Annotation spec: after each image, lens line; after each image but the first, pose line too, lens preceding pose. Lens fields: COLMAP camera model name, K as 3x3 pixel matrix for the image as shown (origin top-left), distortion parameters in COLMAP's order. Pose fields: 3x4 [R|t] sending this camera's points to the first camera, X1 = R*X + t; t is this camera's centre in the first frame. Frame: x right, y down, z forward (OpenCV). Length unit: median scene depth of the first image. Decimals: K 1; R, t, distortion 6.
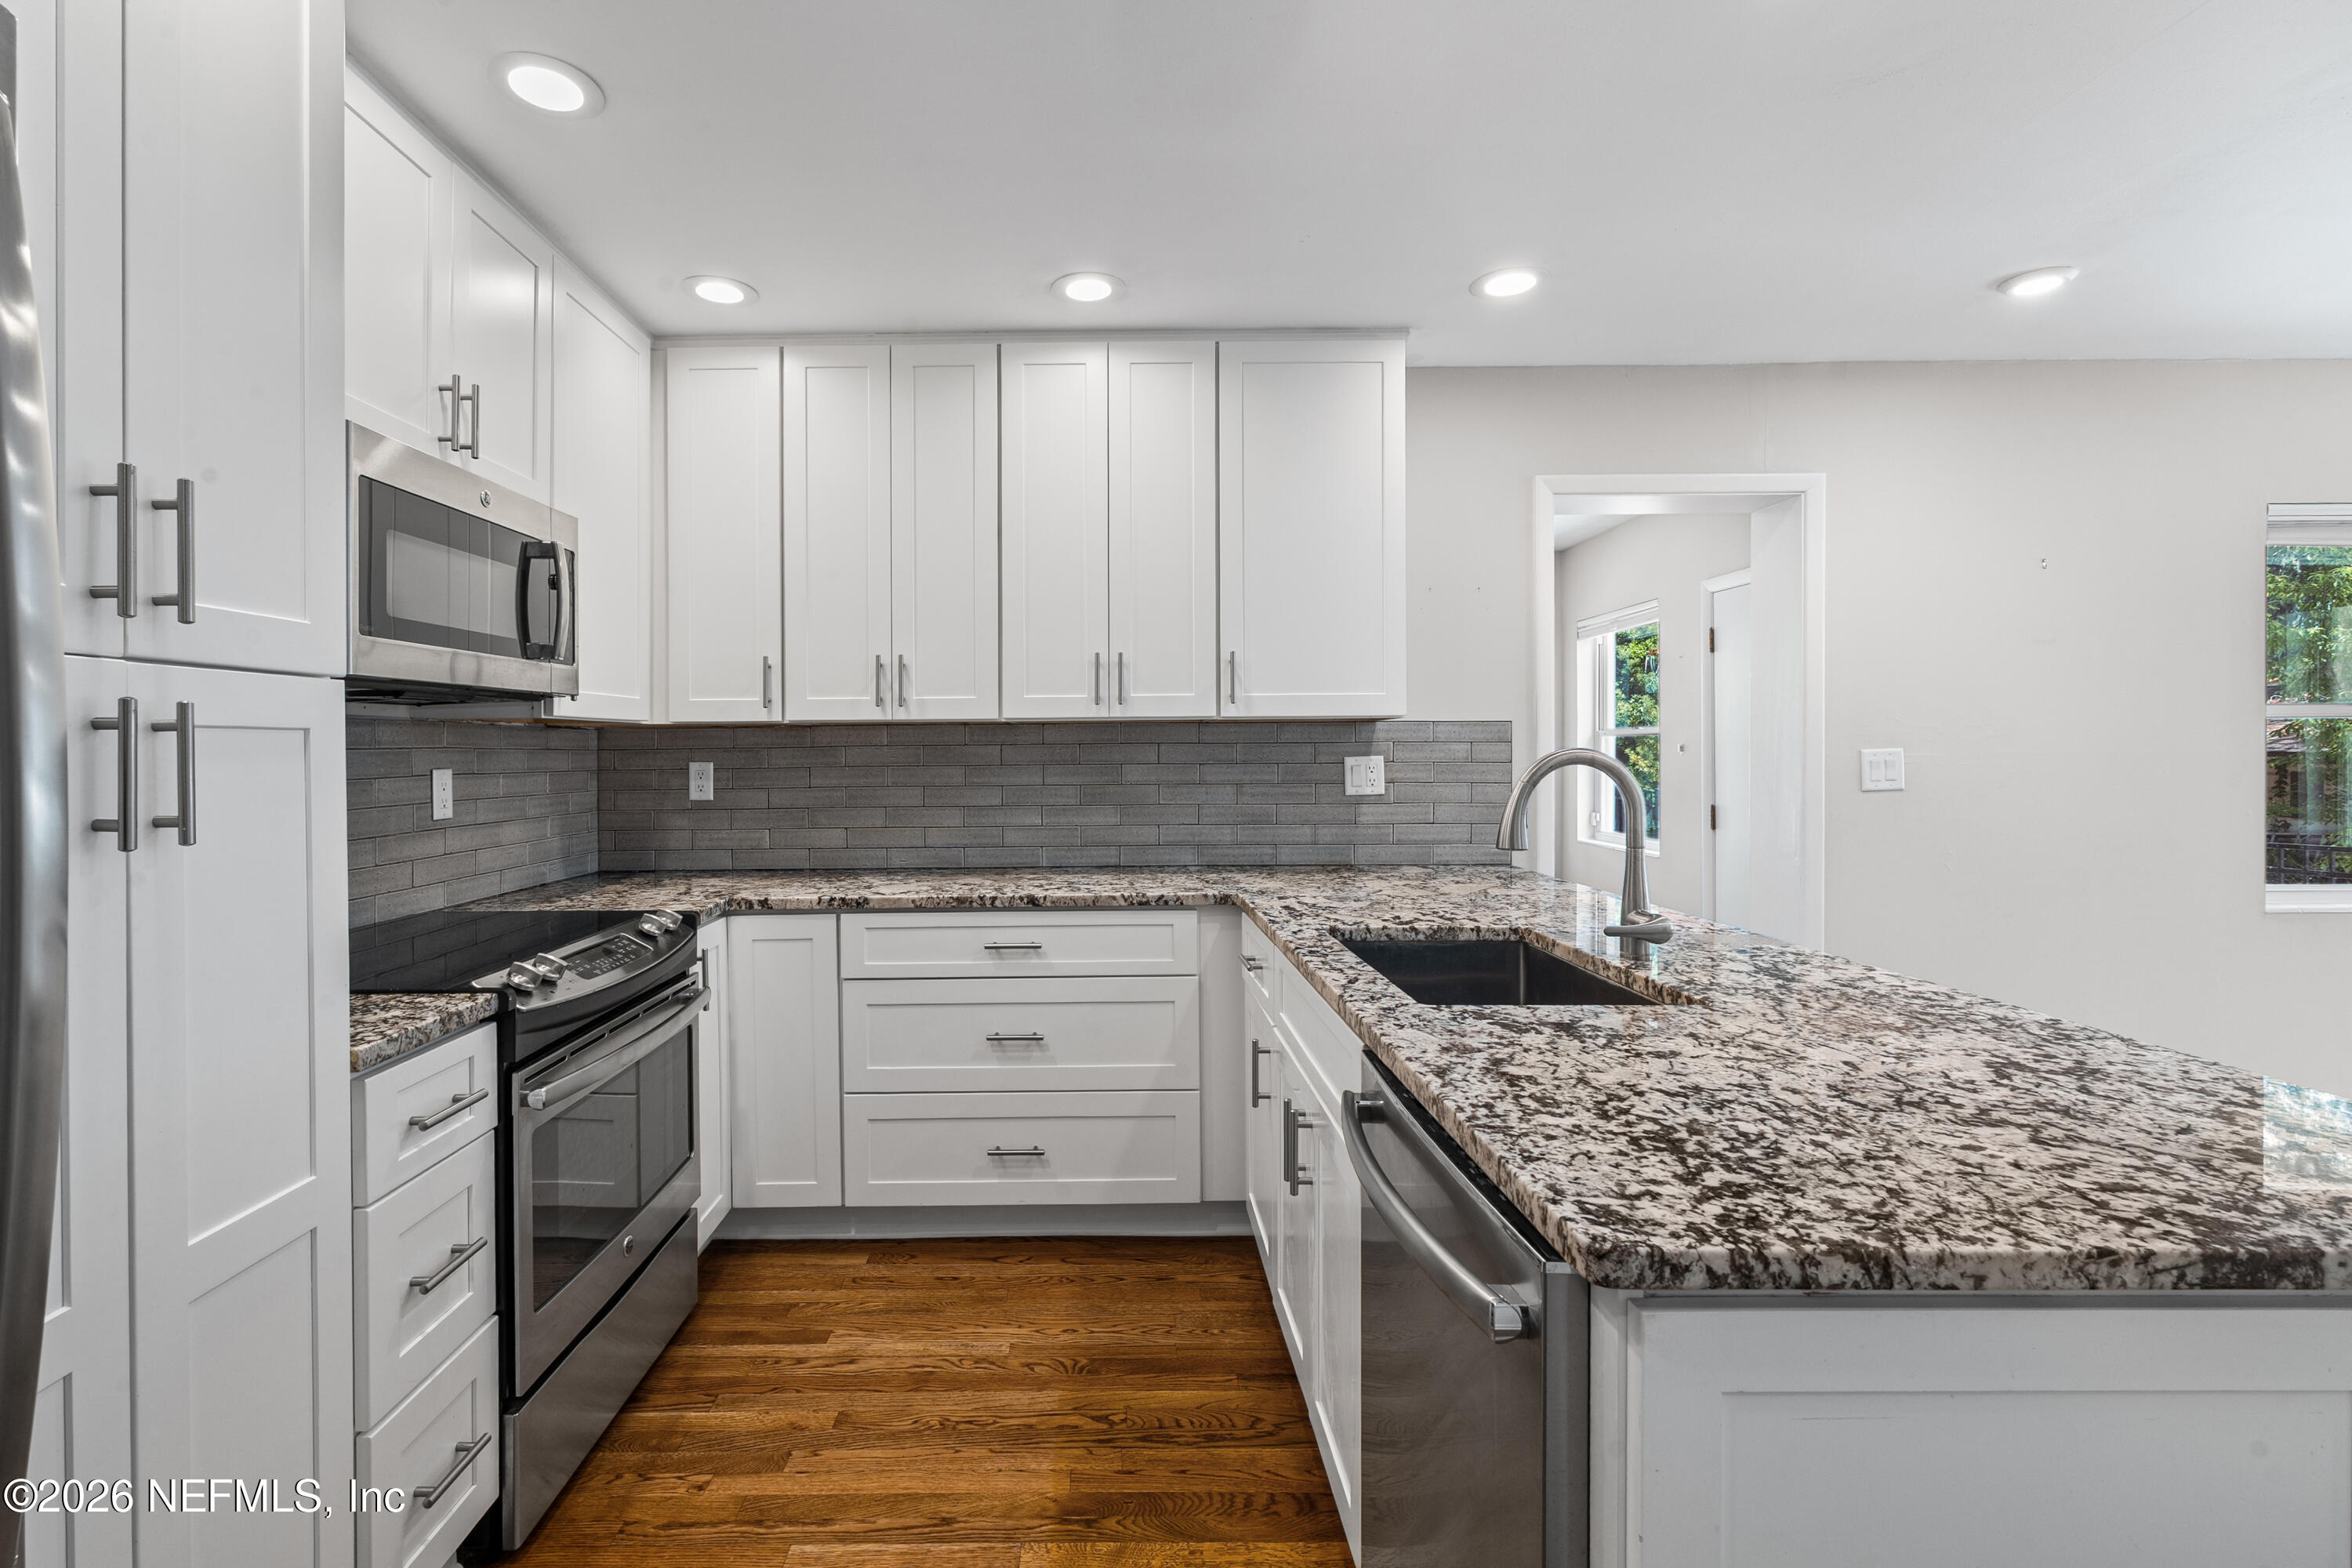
lens RADIAL K [[1050.4, 0, 1107.2], [0, 1050.4, 752.8], [0, 0, 1]] dist [-0.001374, -0.000667]
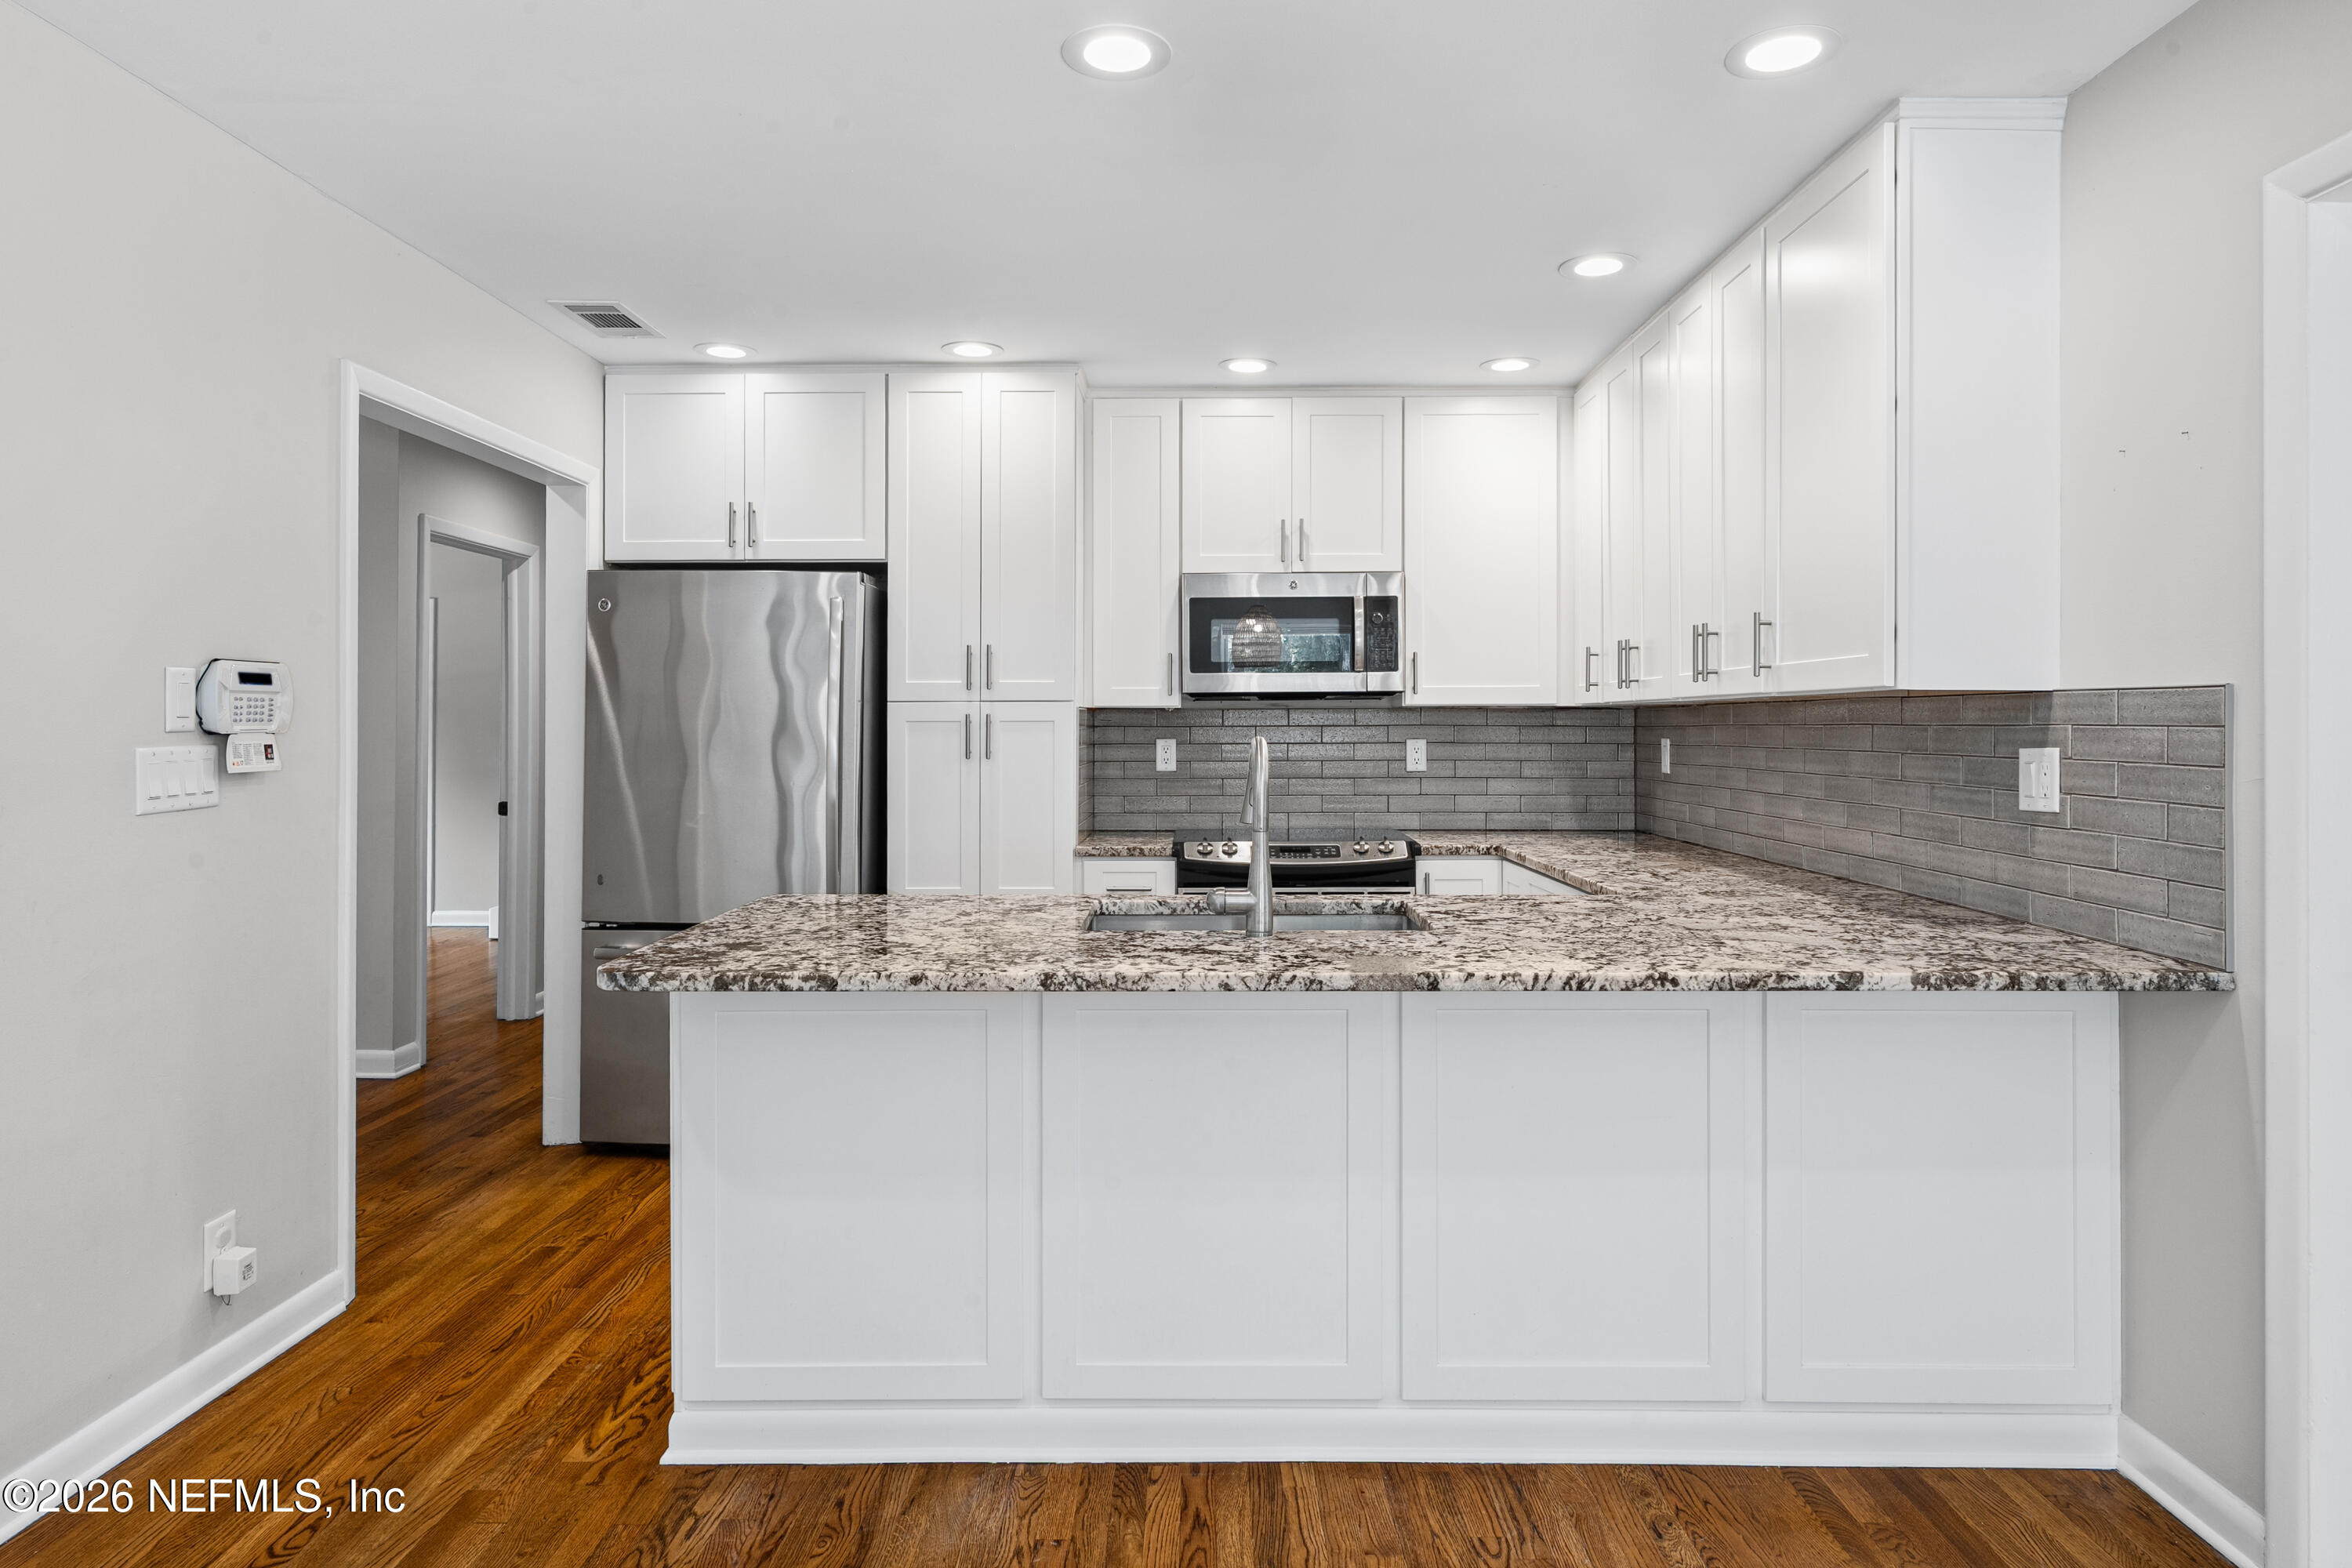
lens RADIAL K [[1354.5, 0, 1195.1], [0, 1354.5, 699.5], [0, 0, 1]] dist [-0.004898, -0.001882]
pose [[-0.001447, -0.011284, -0.999935, 1.194949], [-0.002214, 0.999934, -0.011281, -0.016957], [0.999997, 0.002197, -0.001472, 0.595050]]
